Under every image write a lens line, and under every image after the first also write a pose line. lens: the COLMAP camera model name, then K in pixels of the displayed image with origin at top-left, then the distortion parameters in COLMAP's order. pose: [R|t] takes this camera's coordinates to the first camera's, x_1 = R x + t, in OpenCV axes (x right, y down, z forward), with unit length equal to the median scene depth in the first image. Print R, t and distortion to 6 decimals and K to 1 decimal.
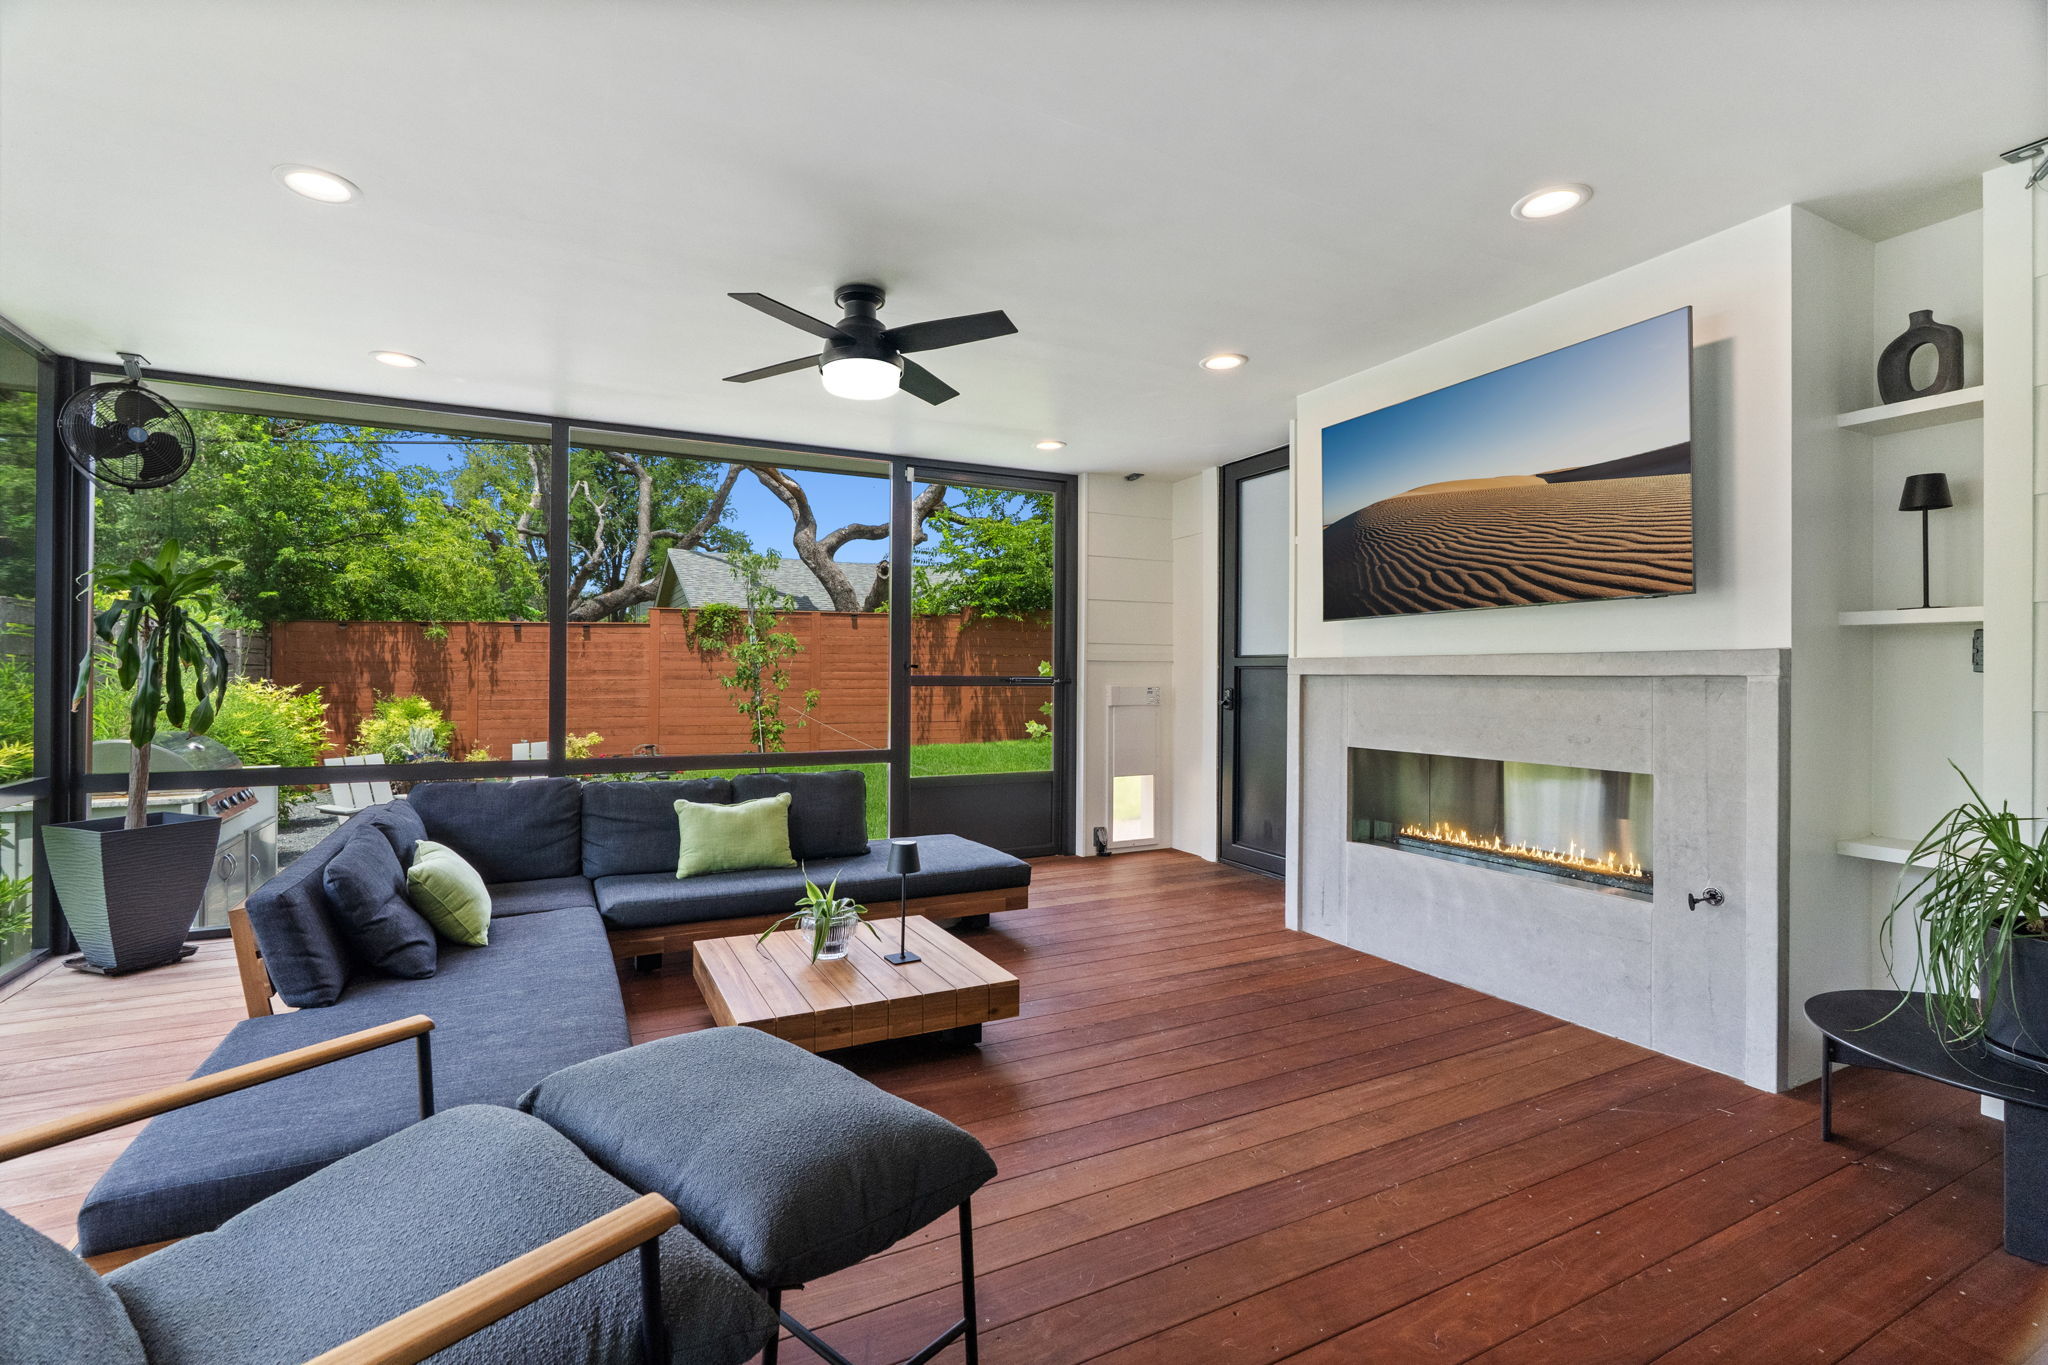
lens RADIAL K [[927.8, 0, 1020.2], [0, 927.8, 674.8], [0, 0, 1]] dist [-0.011323, 0.001315]
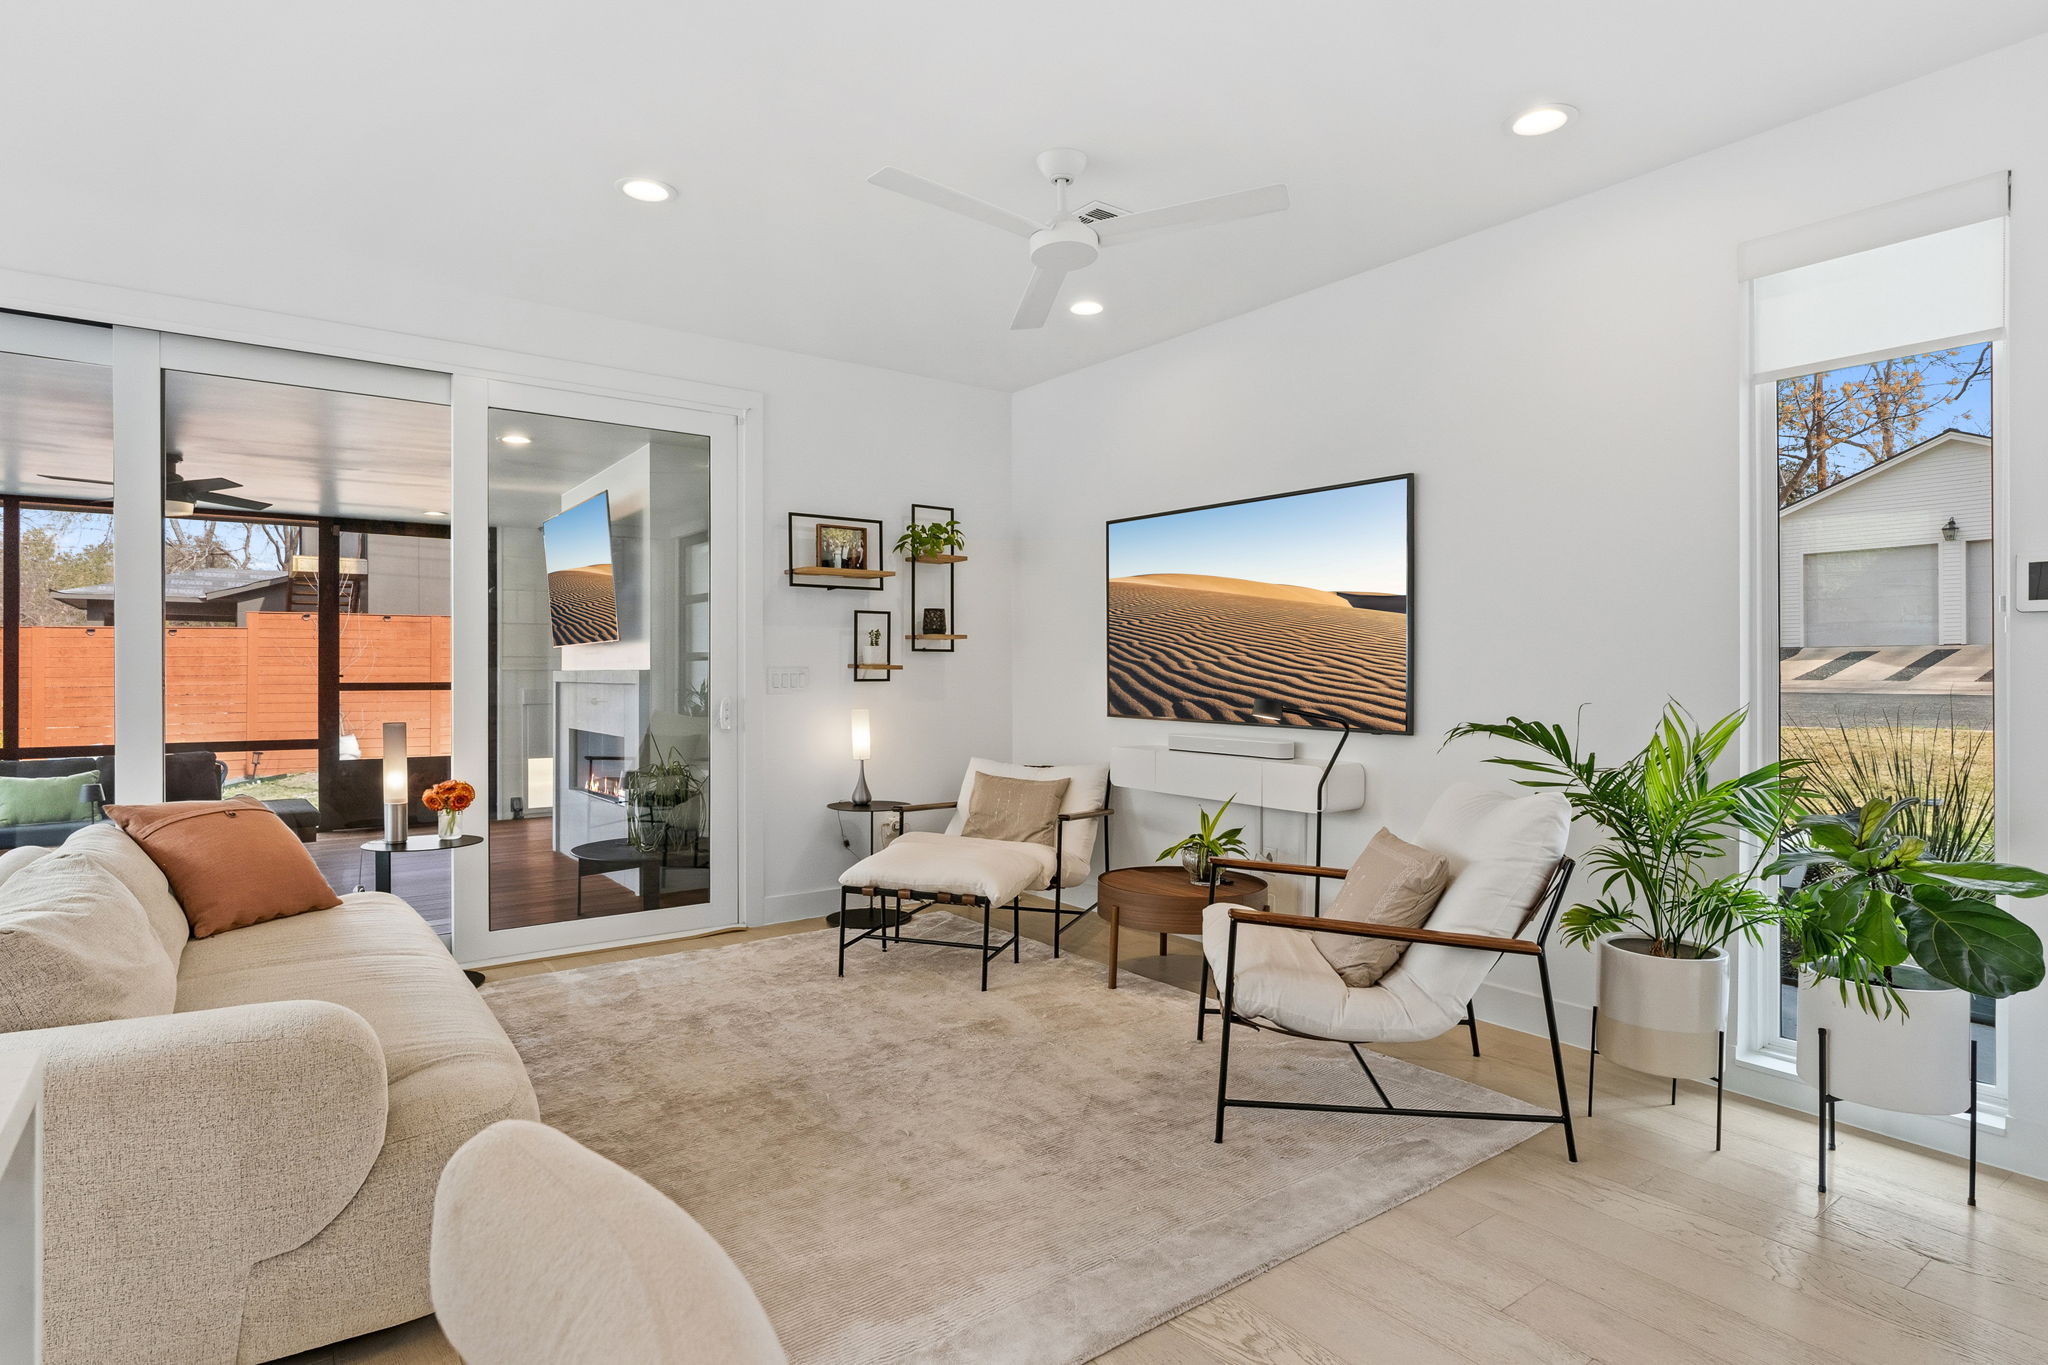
lens RADIAL K [[1066.1, 0, 1009.2], [0, 1066.1, 678.4], [0, 0, 1]] dist [-0.013732, 0.000460]
pose [[0.986775, -0.005895, 0.161987, 0.529291], [0.005432, 0.999980, 0.003298, -0.004196], [-0.162003, -0.002375, 0.986787, -0.586782]]
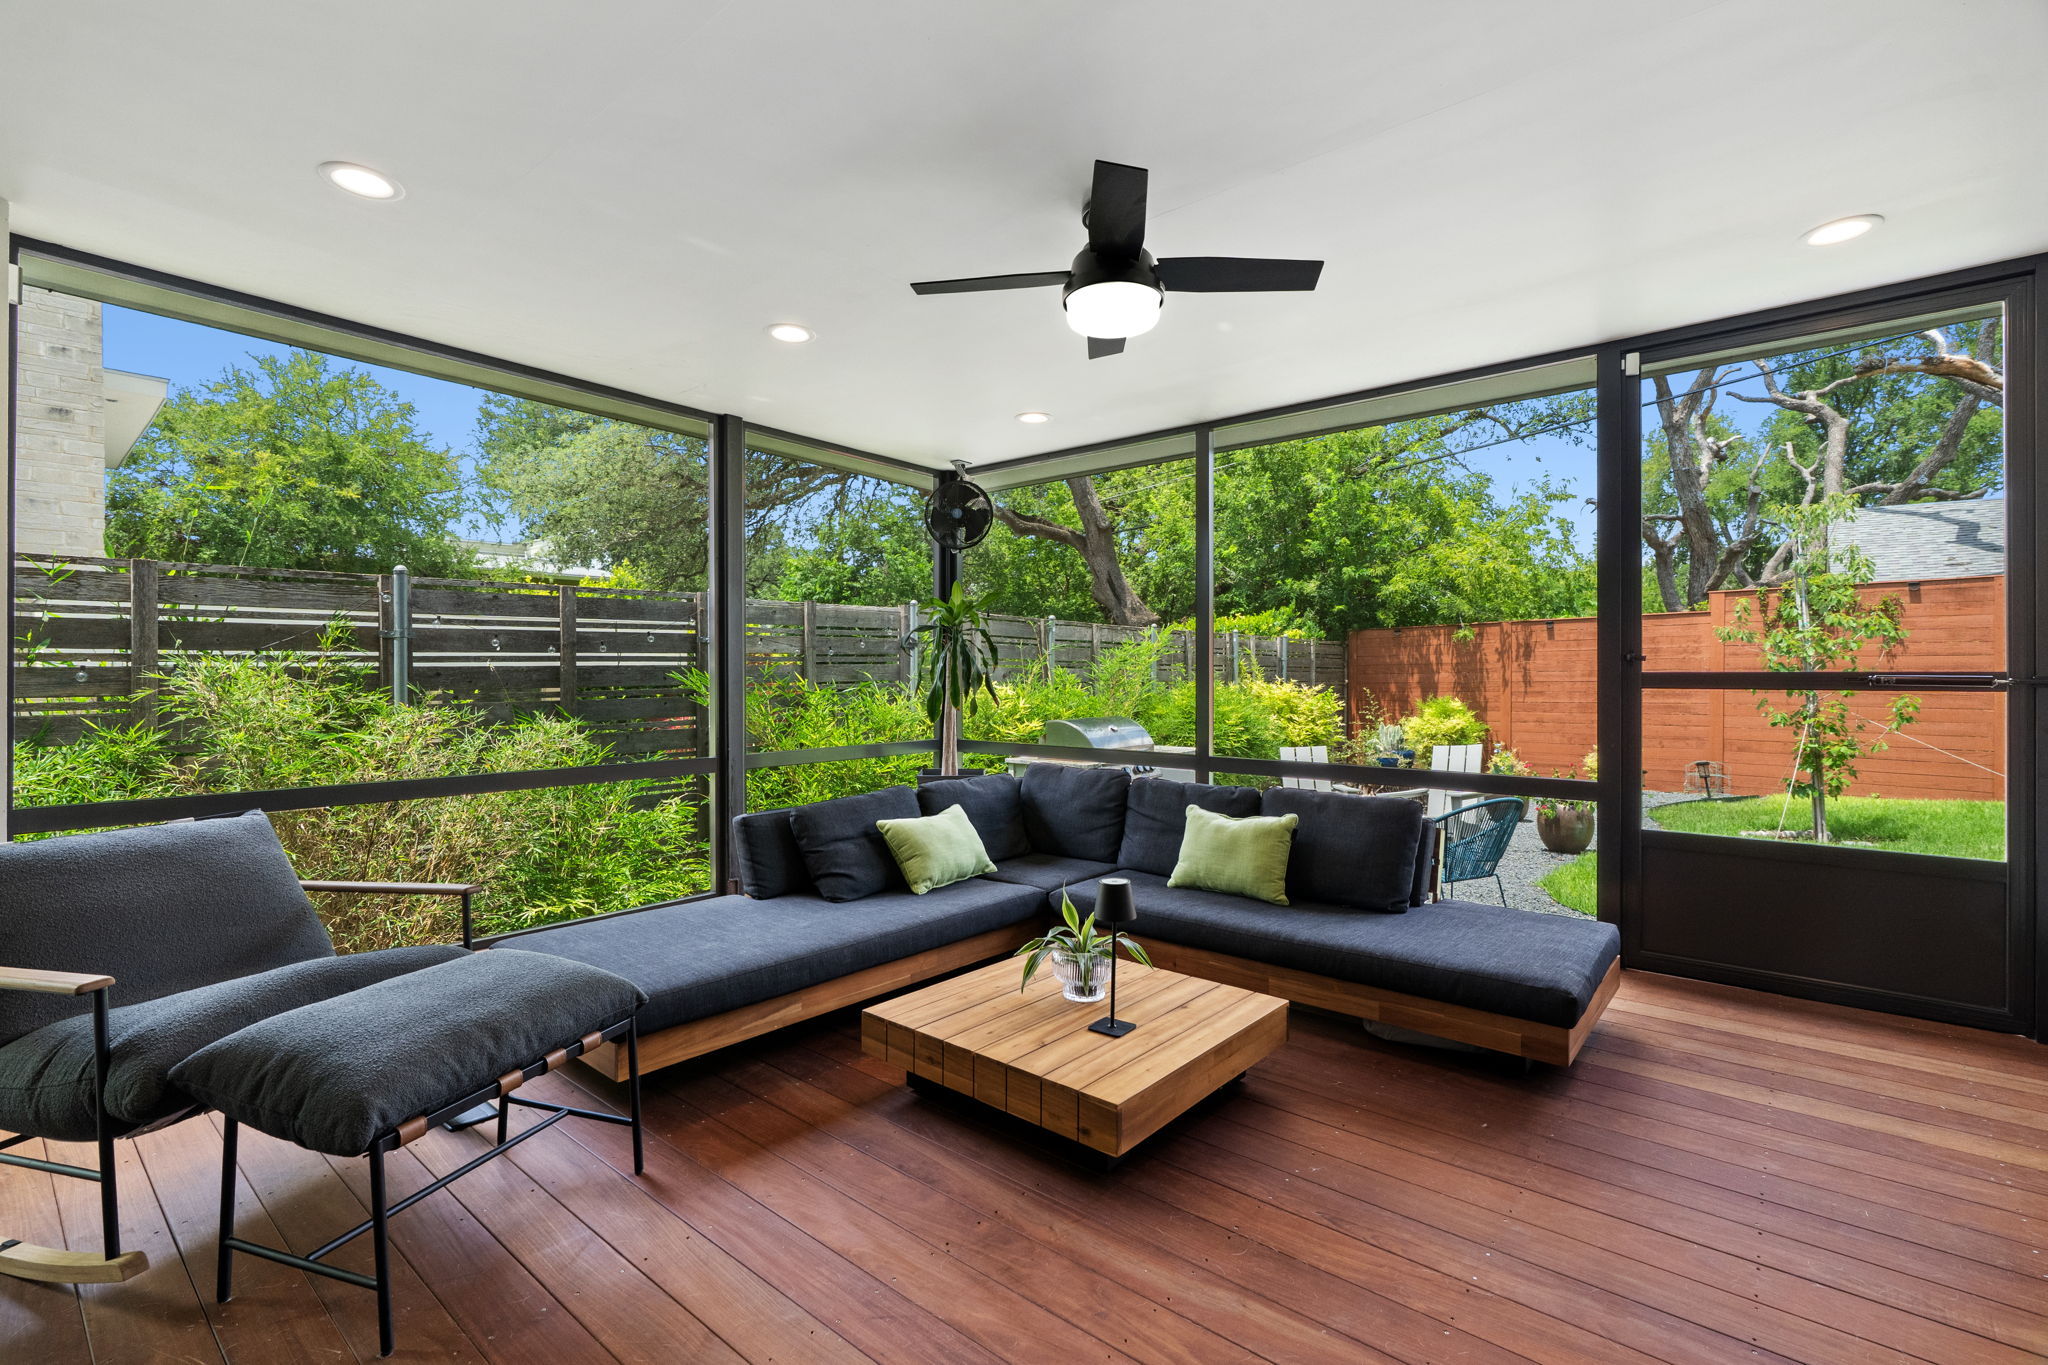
lens RADIAL K [[927.8, 0, 991.3], [0, 927.8, 673.4], [0, 0, 1]] dist [-0.011323, 0.001315]
pose [[0.372021, -0.004520, -0.928213, 0.287630], [0.001320, 0.999990, -0.004341, 0.003612], [0.928223, 0.000390, 0.372023, 0.308347]]
